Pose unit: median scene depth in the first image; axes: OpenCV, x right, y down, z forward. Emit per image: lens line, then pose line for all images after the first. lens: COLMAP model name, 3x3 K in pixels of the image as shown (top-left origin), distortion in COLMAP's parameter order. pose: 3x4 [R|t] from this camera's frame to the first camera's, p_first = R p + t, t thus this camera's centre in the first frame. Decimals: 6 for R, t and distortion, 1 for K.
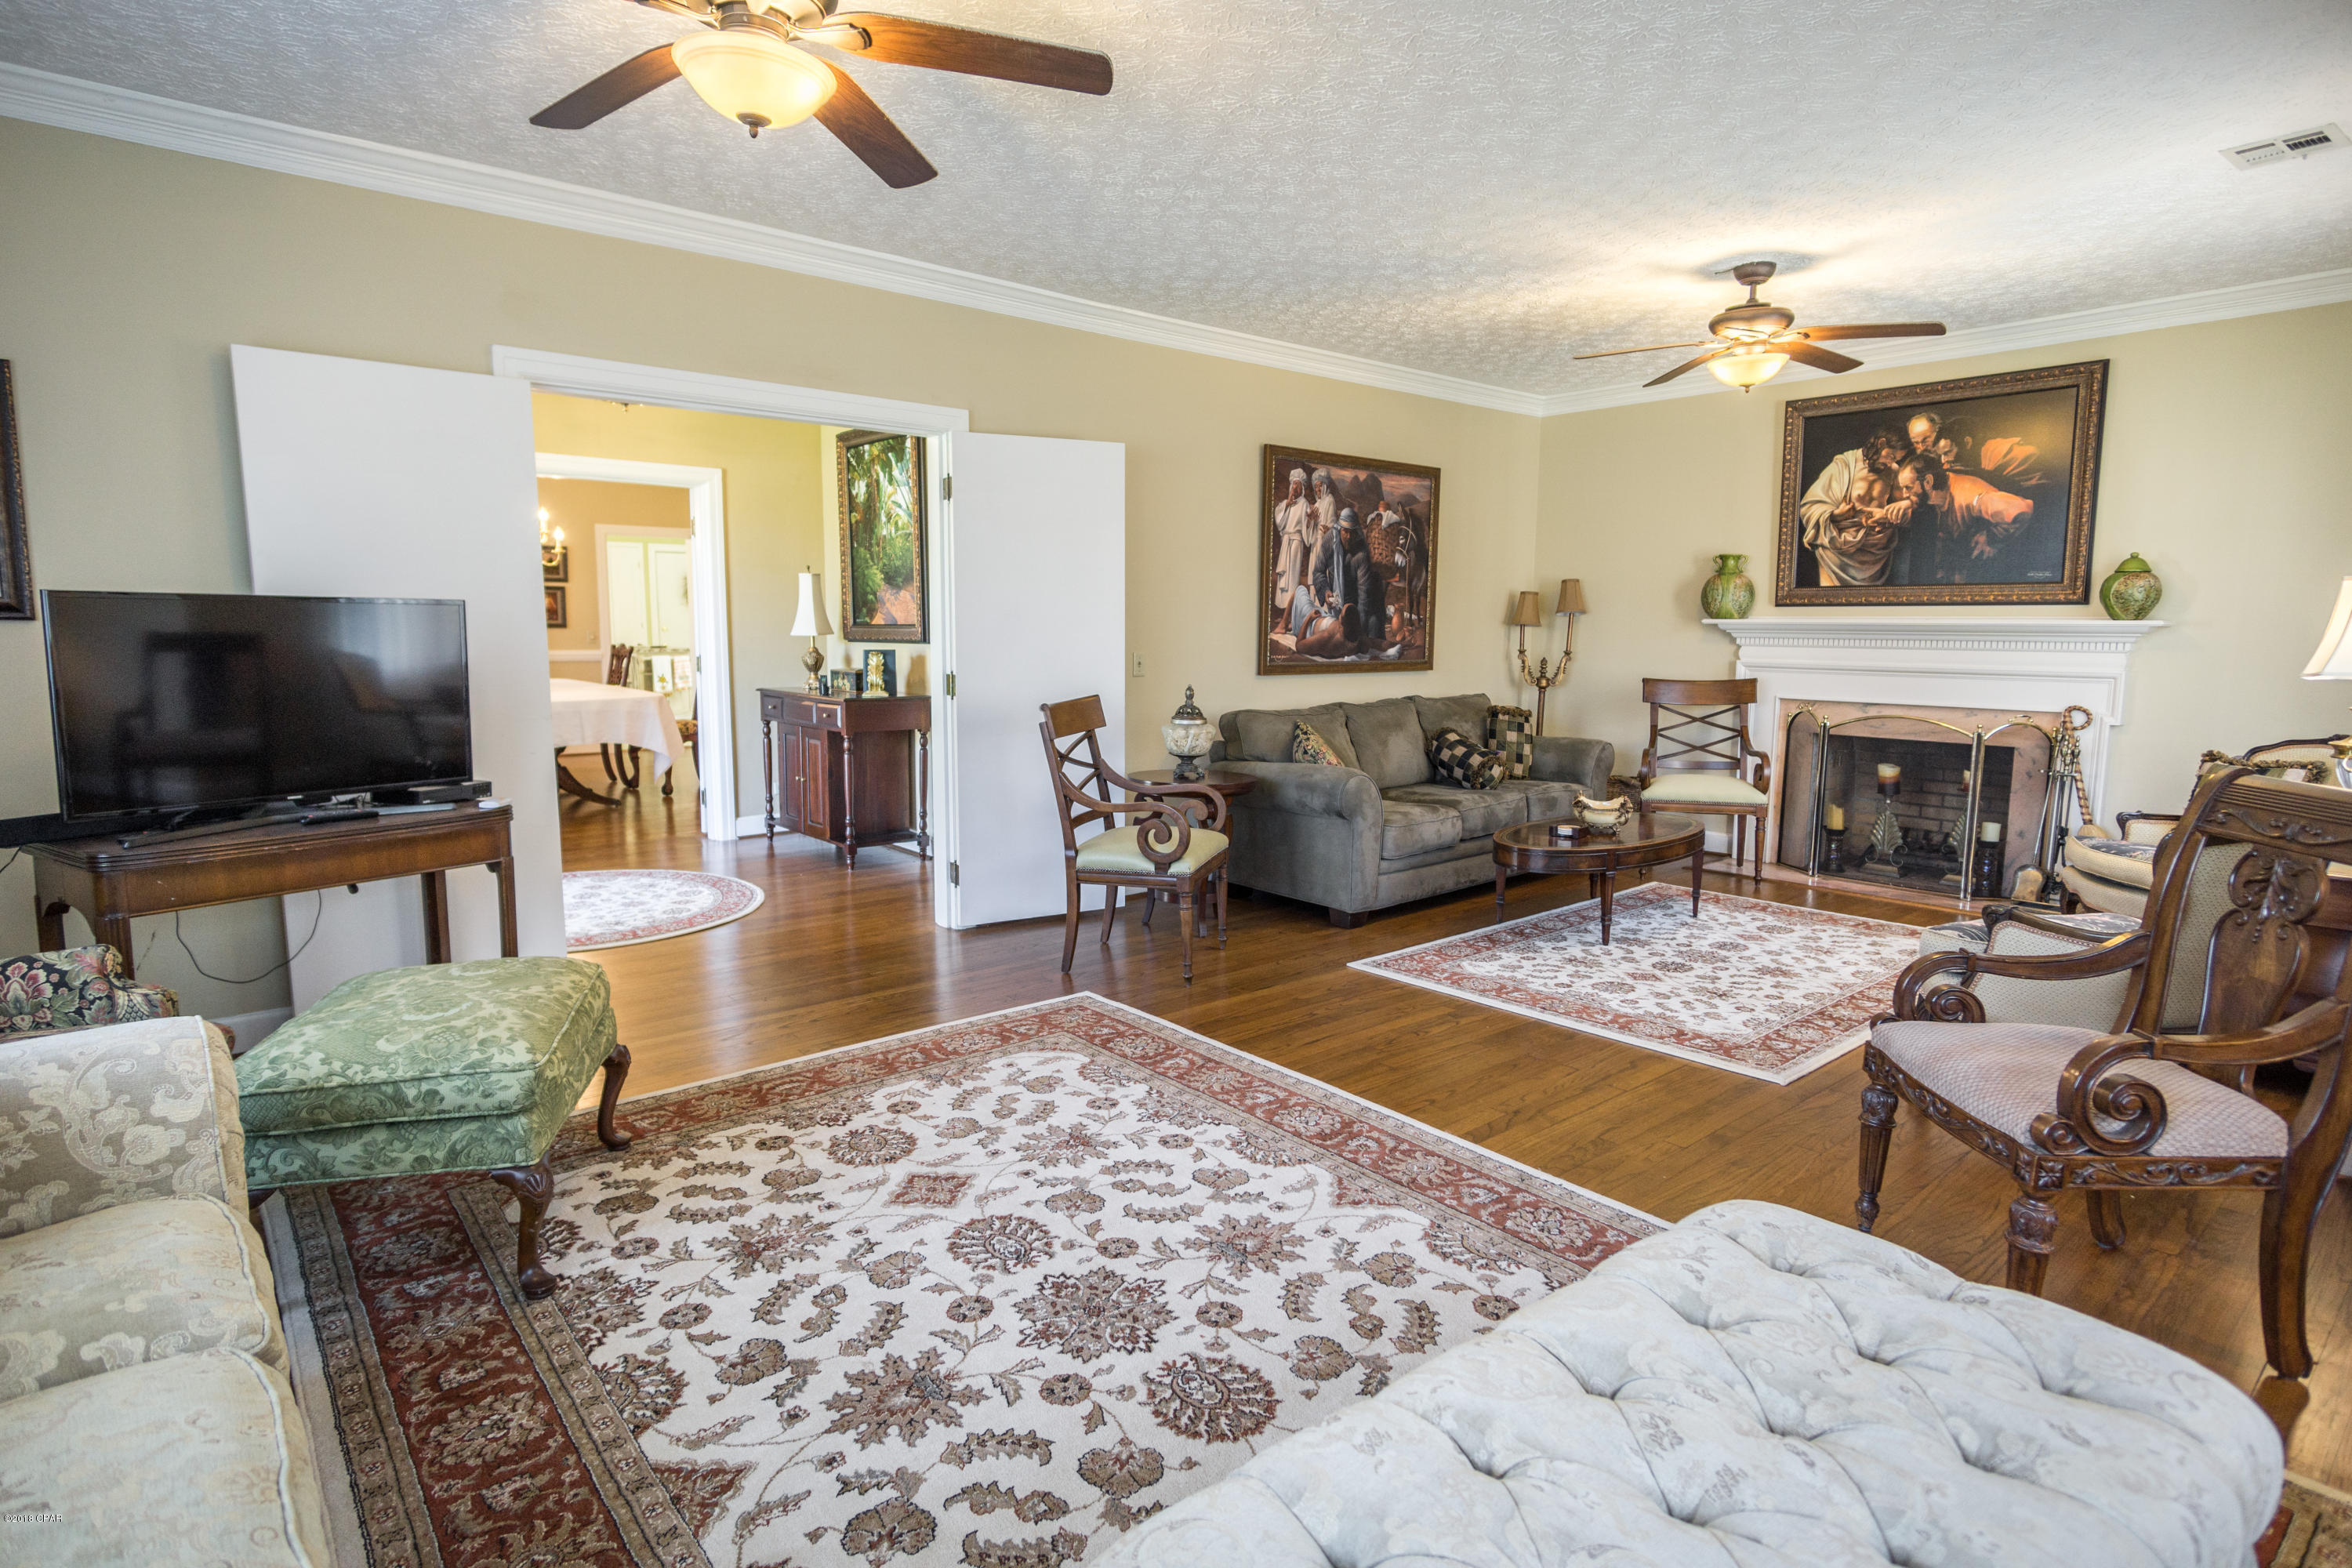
lens RADIAL K [[1306.8, 0, 1175.1], [0, 1306.8, 787.4], [0, 0, 1]] dist [-0.000776, 0.001589]
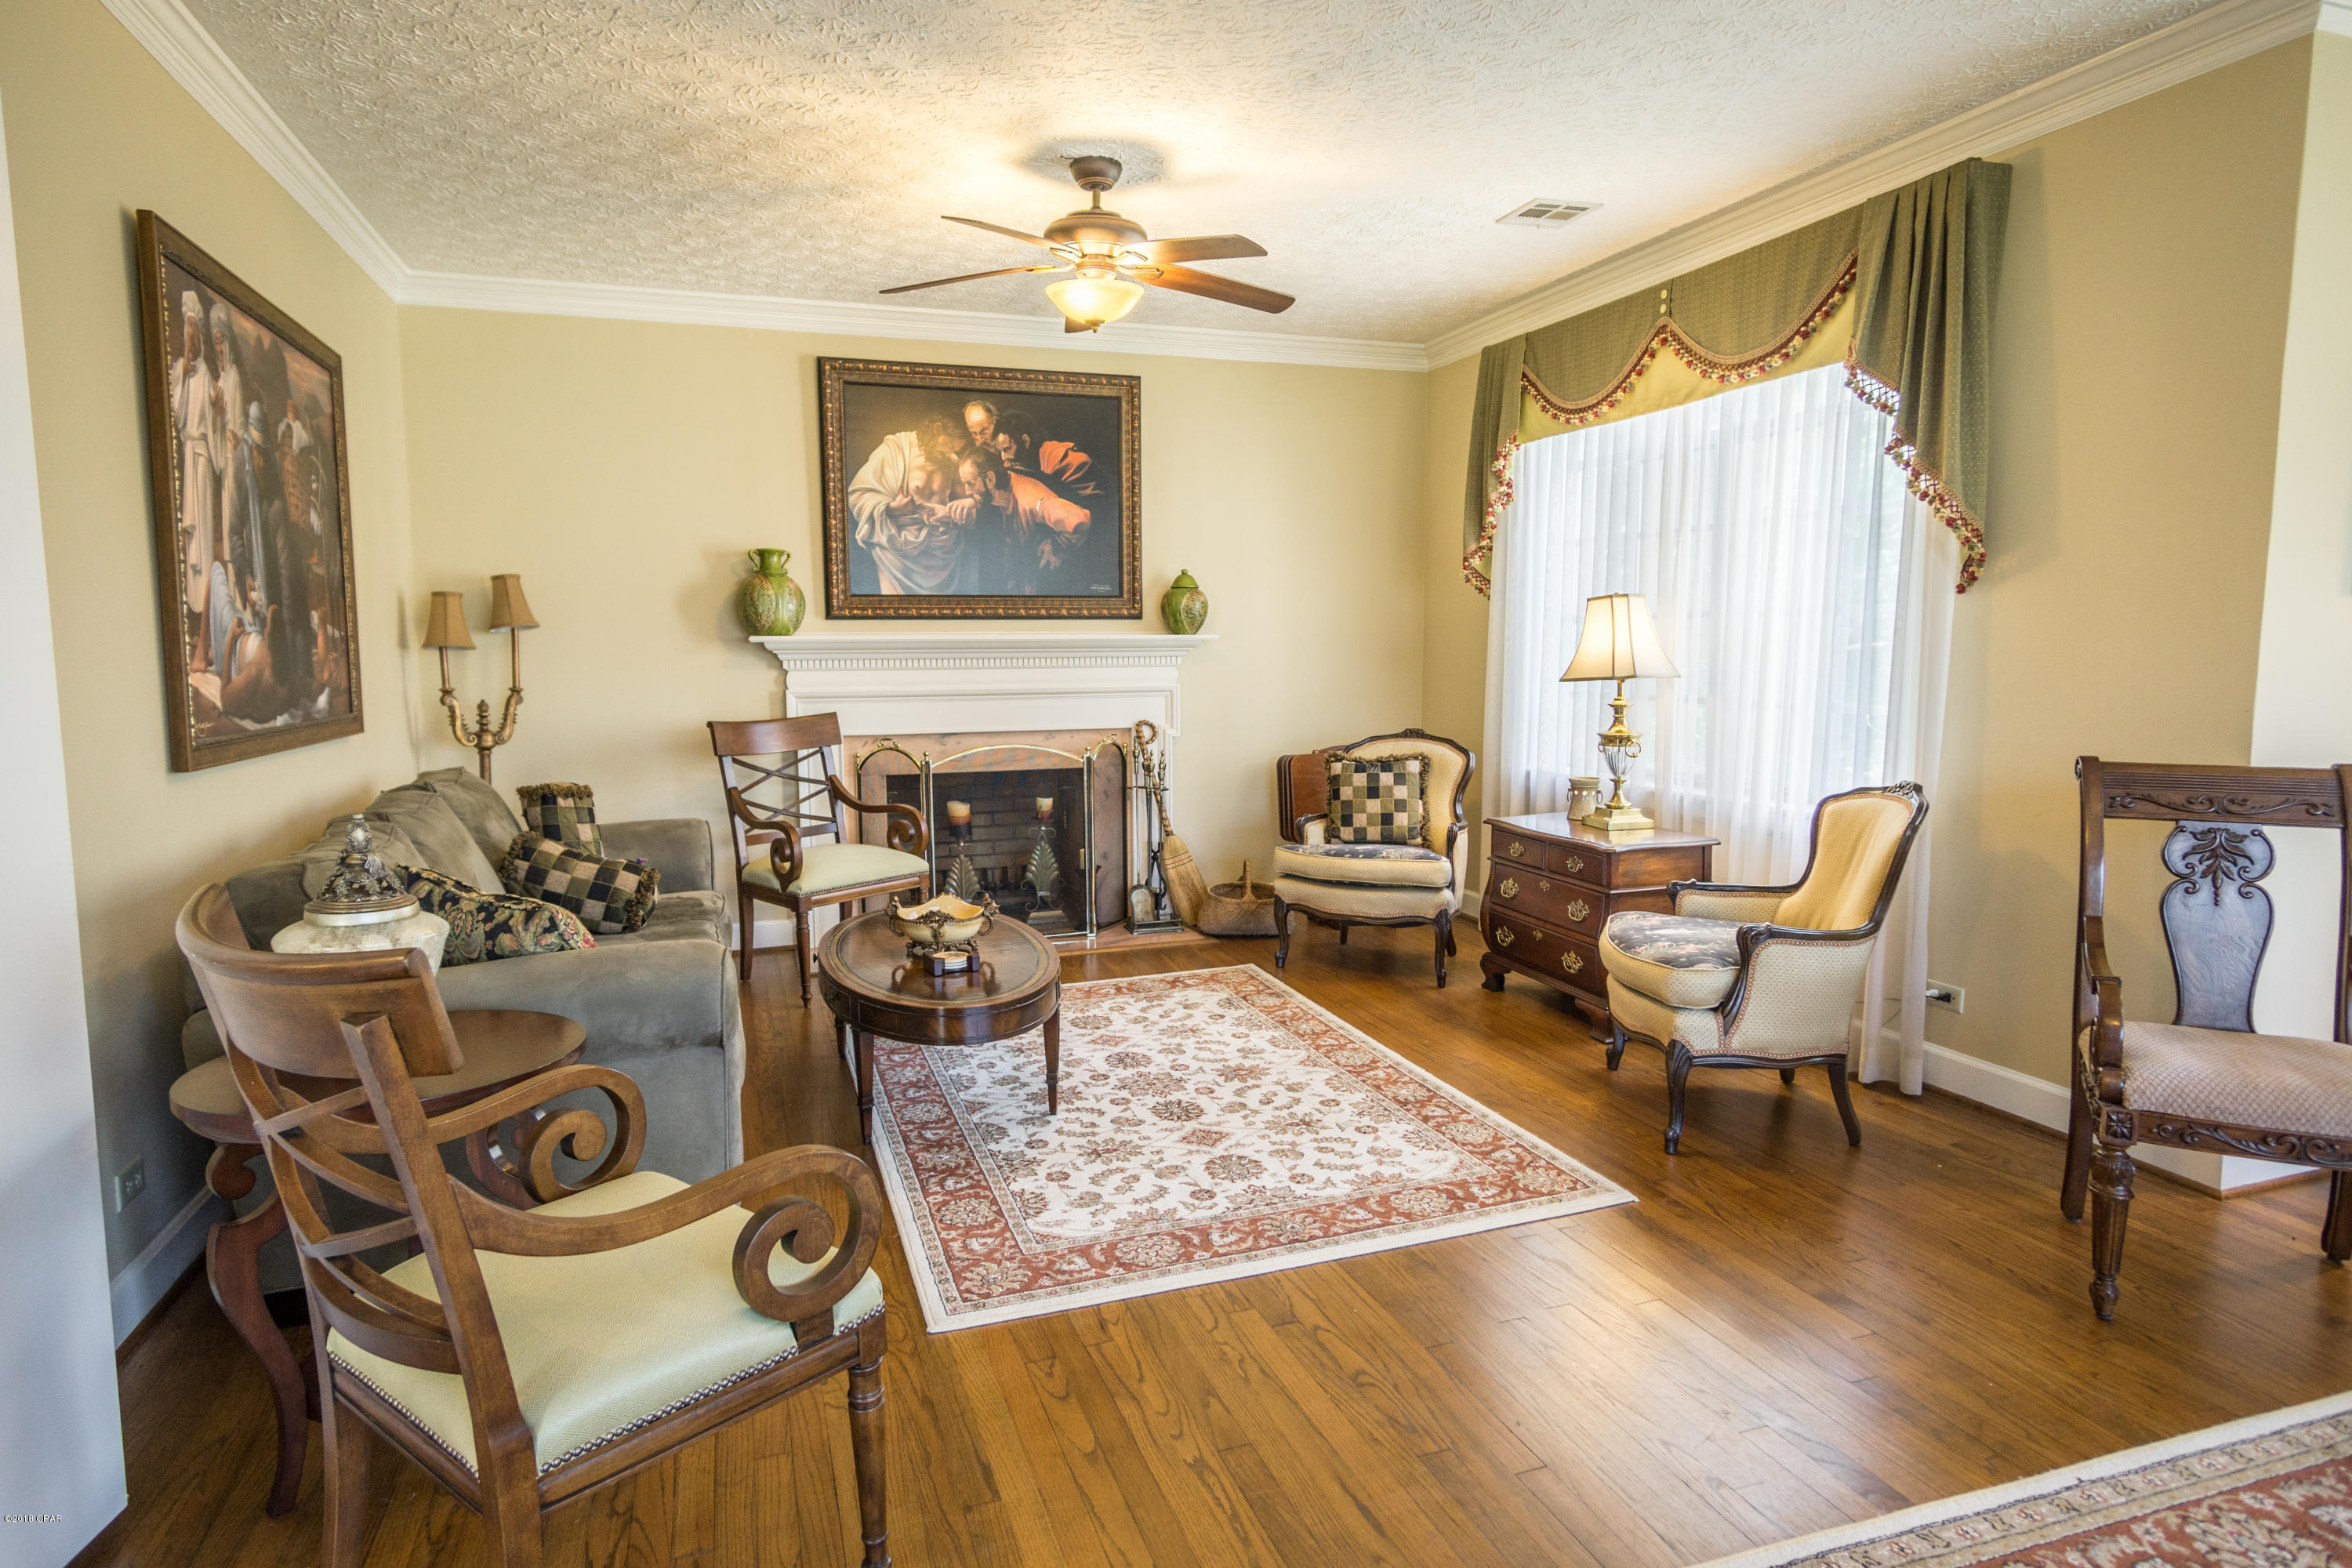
lens RADIAL K [[1306.8, 0, 1164.5], [0, 1306.8, 773.5], [0, 0, 1]] dist [-0.000776, 0.001589]
pose [[0.345355, -0.100705, 0.933053, -0.222537], [0.126252, 0.990174, 0.060139, -0.073604], [-0.929941, 0.097030, 0.354676, 0.582269]]
